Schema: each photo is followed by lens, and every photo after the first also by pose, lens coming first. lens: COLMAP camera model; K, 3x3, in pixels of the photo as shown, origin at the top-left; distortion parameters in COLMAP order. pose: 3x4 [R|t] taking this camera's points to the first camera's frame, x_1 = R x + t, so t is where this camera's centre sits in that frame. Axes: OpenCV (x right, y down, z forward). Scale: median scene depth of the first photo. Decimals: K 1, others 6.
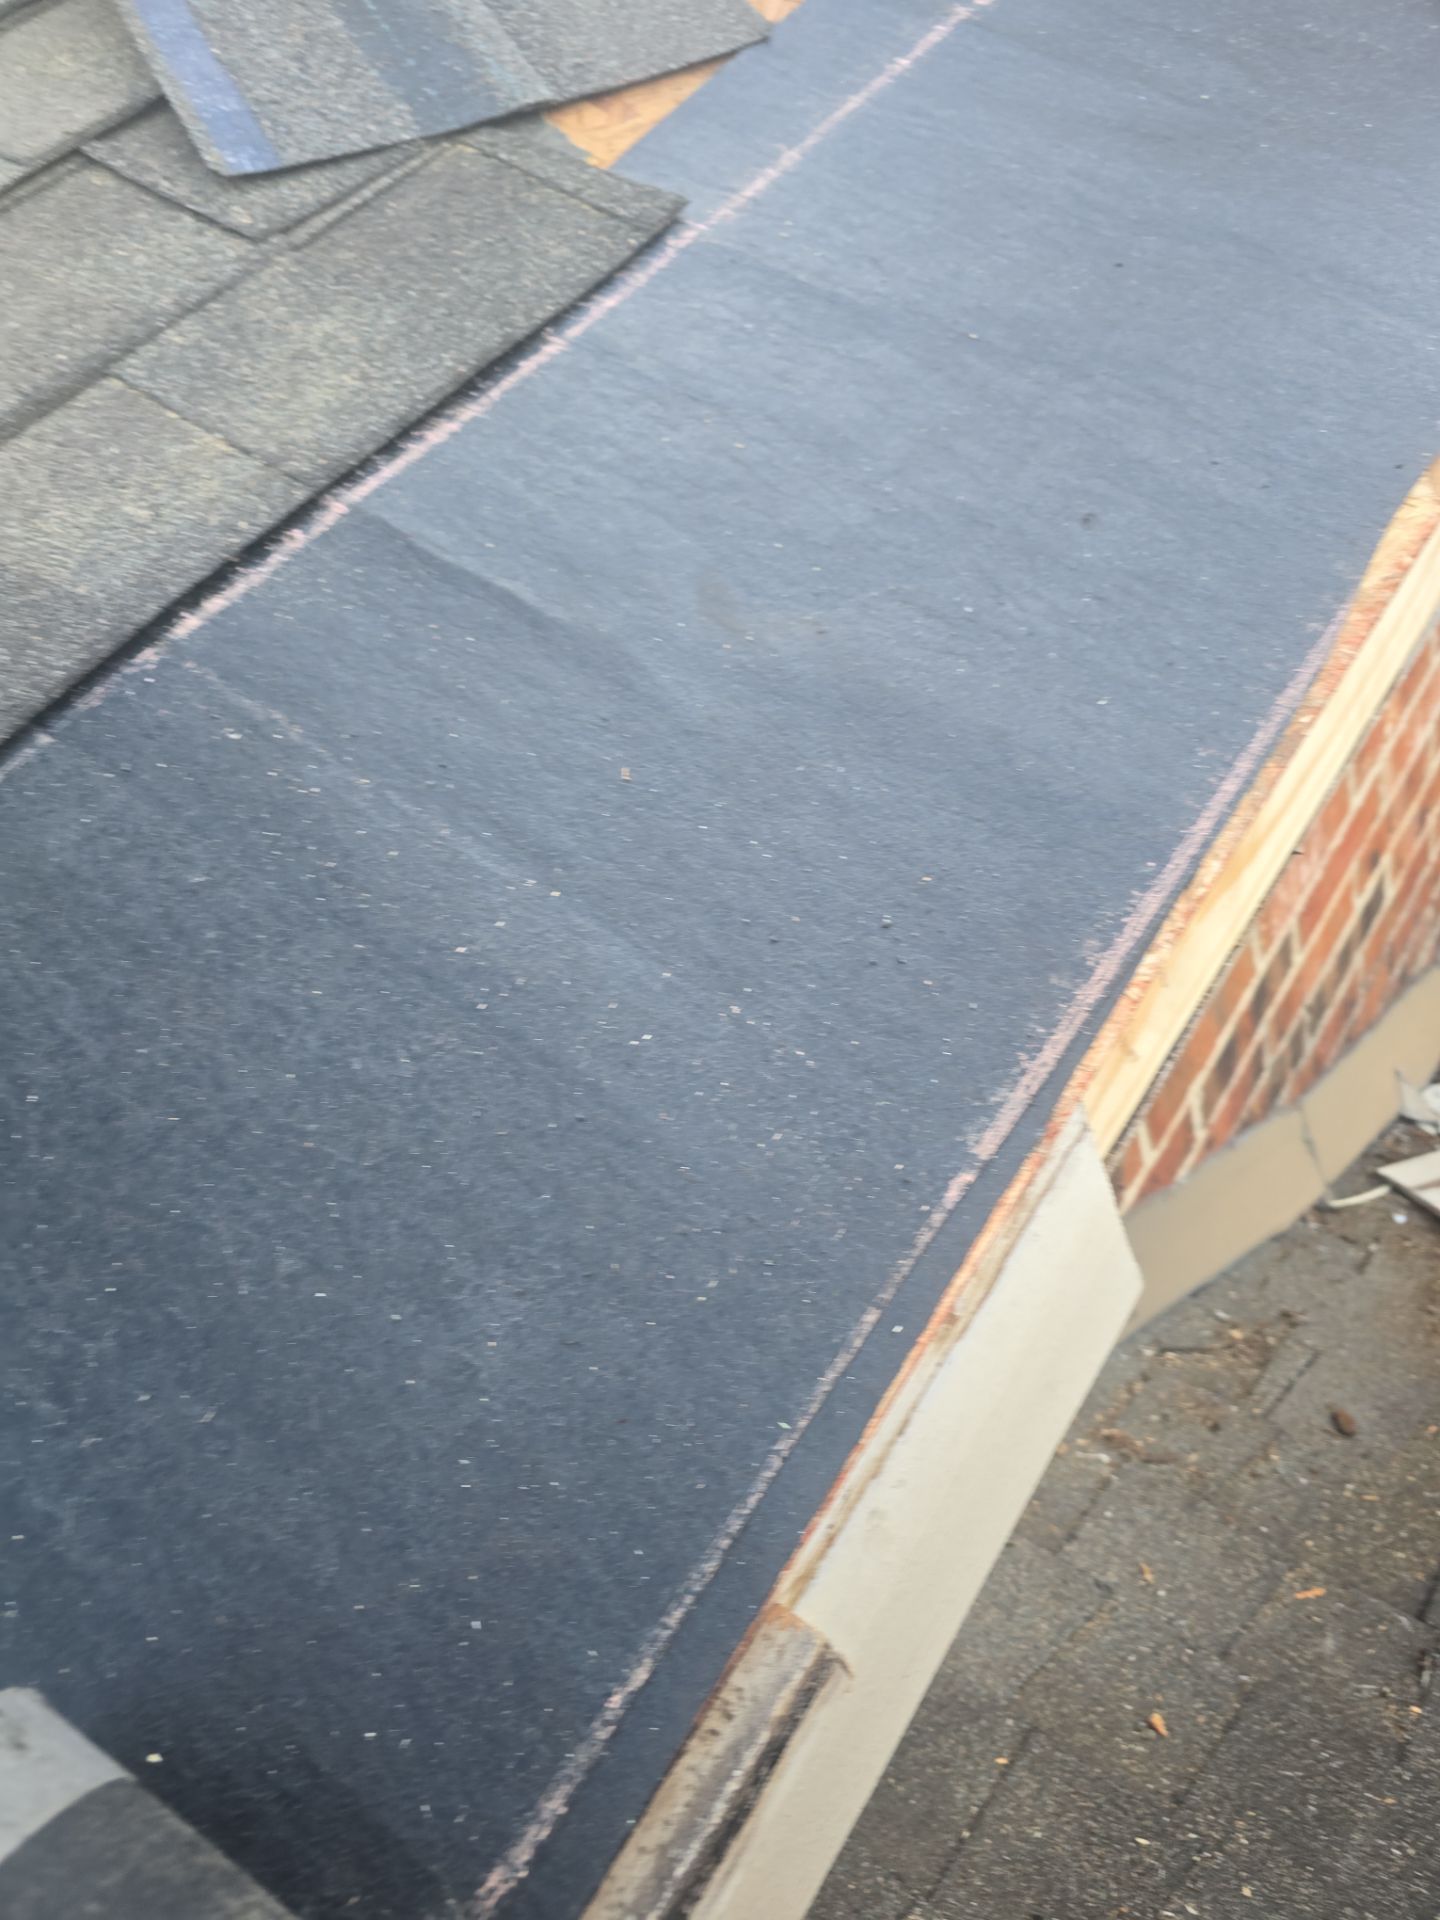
lens RADIAL K [[1322.0, 0, 710.4], [0, 1322.0, 959.2], [0, 0, 1]] dist [0.048241, -0.053488]
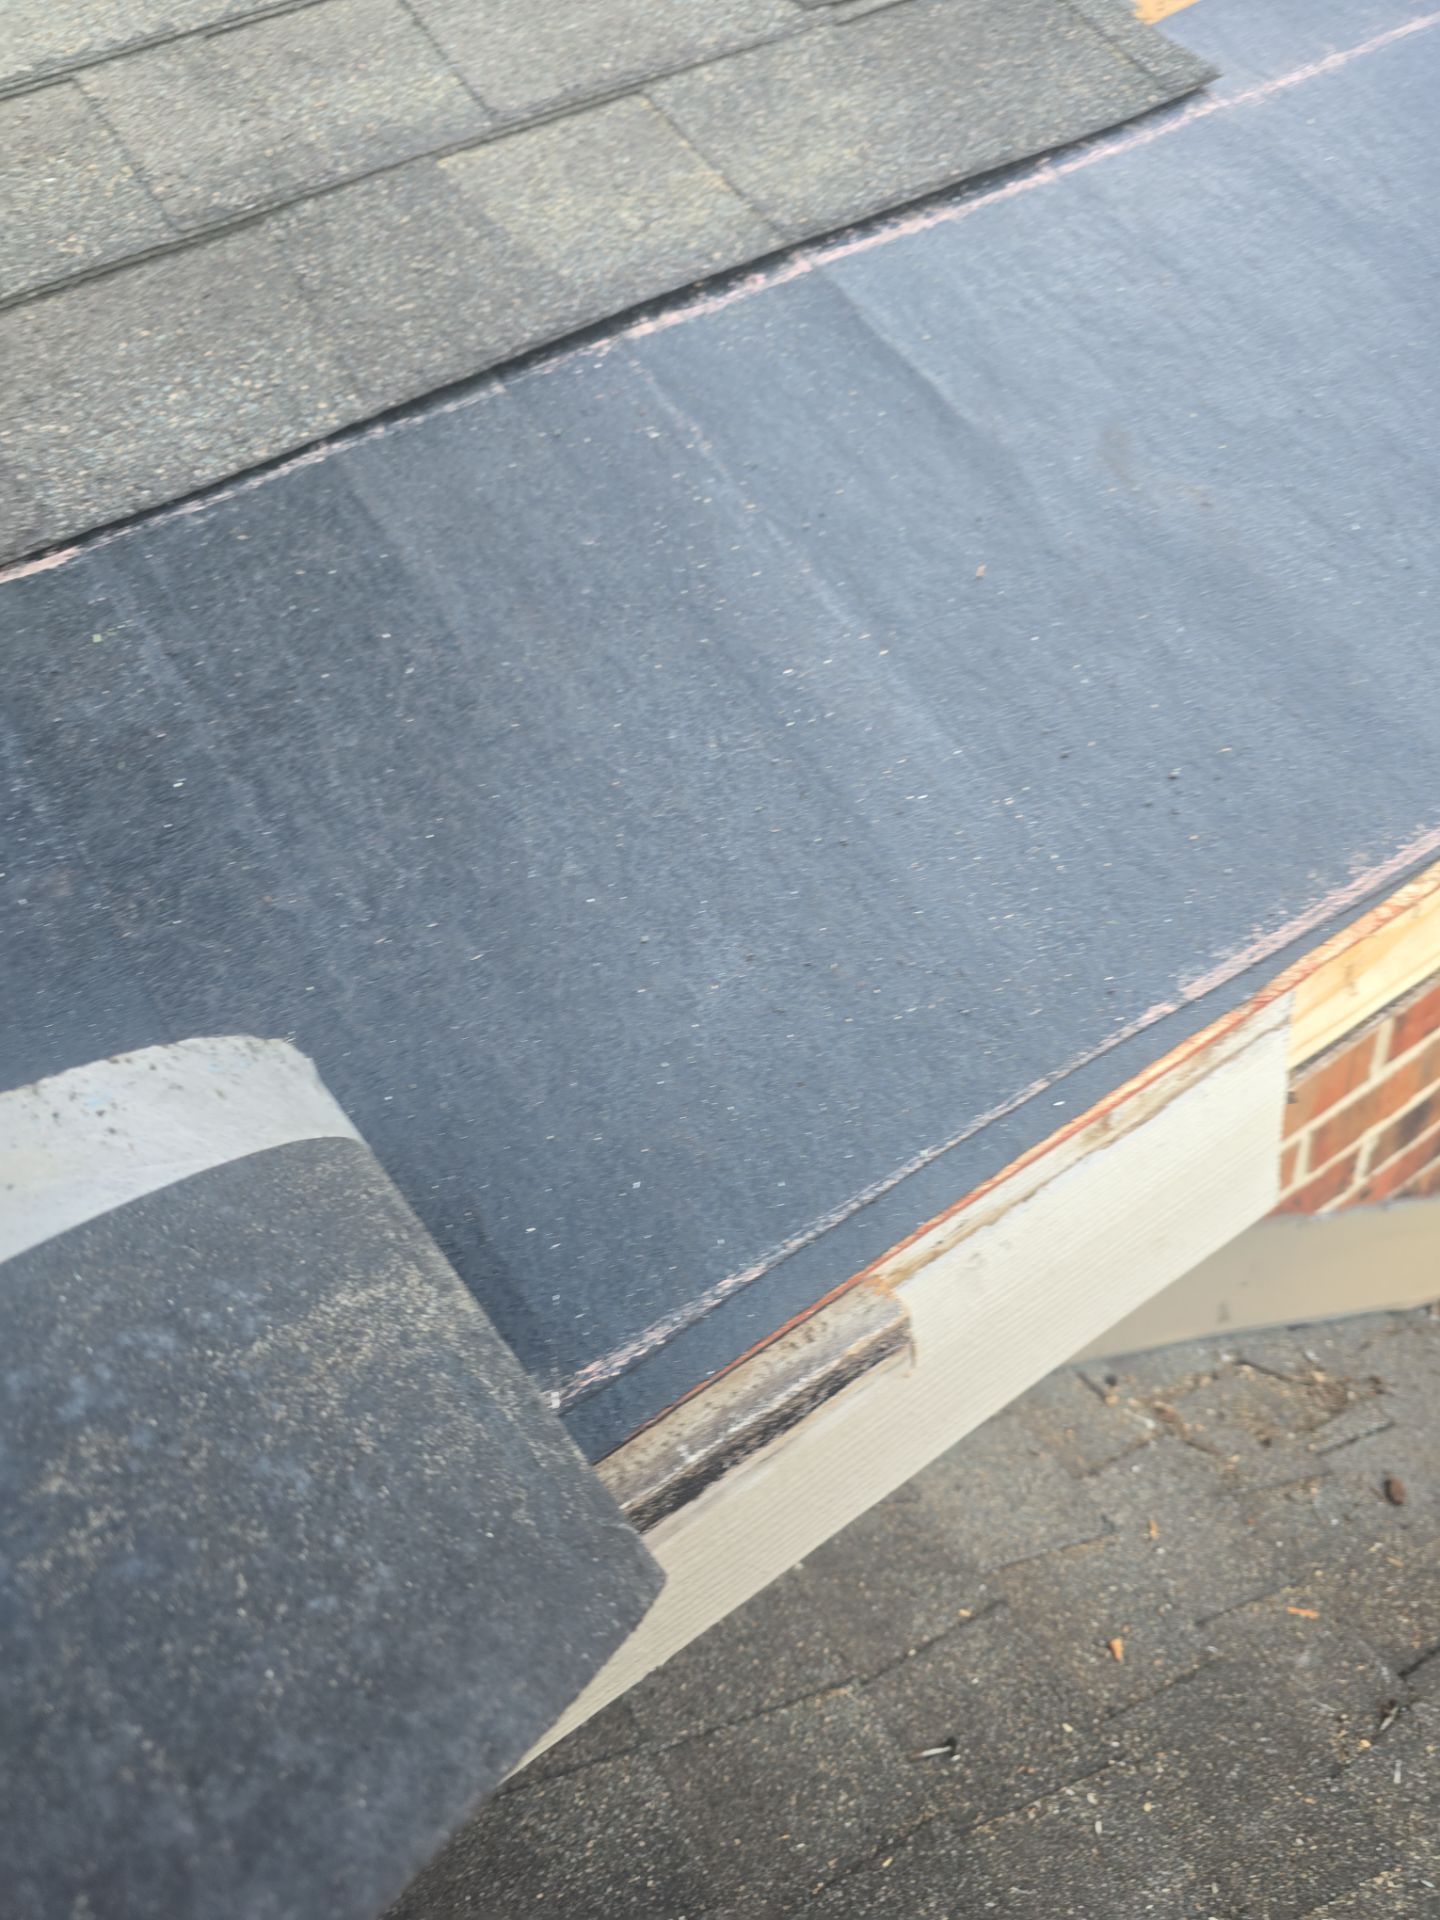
lens RADIAL K [[1307.3, 0, 707.7], [0, 1307.3, 954.7], [0, 0, 1]] dist [0.046811, -0.051190]
pose [[0.930239, 0.342066, -0.132840, -0.020874], [-0.332380, 0.938843, 0.089985, 0.117649], [0.155497, -0.039554, 0.987044, -0.086227]]
